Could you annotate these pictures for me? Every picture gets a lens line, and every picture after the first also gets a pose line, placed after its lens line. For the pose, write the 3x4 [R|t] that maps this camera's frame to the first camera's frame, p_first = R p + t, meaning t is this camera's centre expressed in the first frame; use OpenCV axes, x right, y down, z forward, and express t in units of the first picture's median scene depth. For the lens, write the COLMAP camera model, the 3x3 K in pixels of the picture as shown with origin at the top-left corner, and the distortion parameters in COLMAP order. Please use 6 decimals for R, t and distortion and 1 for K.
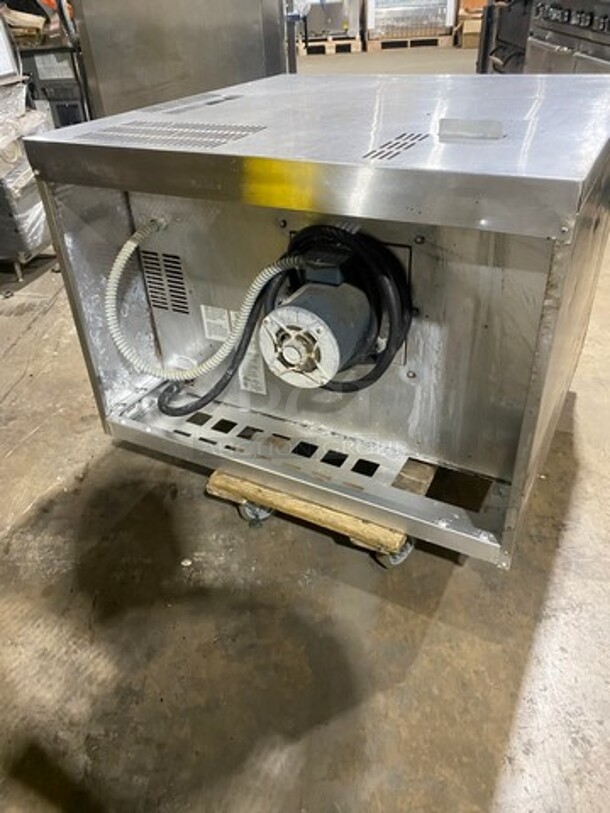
lens RADIAL K [[618.5, 0, 303.8], [0, 618.5, 405.5], [0, 0, 1]] dist [0.006992, -0.001995]
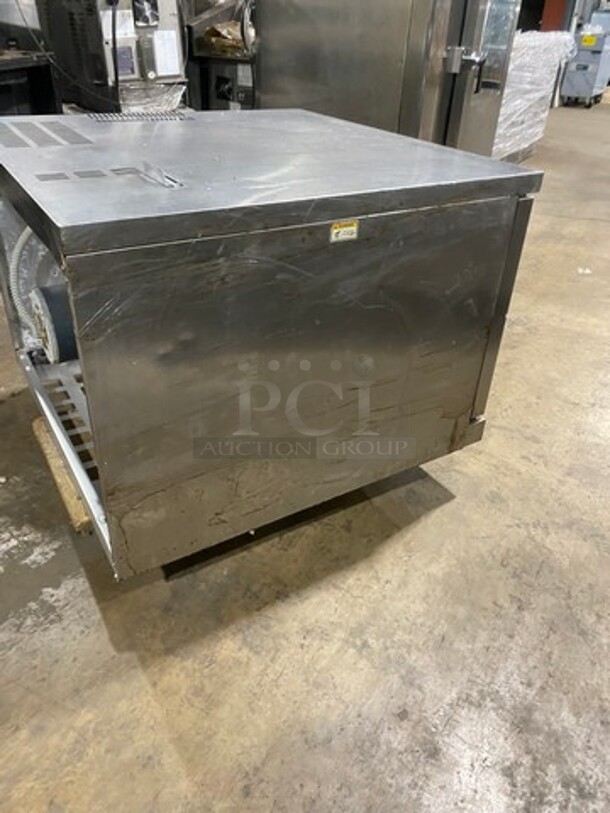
lens RADIAL K [[618.5, 0, 305.5], [0, 618.5, 407.1], [0, 0, 1]] dist [0.006992, -0.001995]
pose [[0.859234, 0.342785, -0.379756, 0.411207], [-0.352213, 0.934748, 0.046831, -0.080811], [0.371029, 0.093517, 0.923900, 0.050298]]
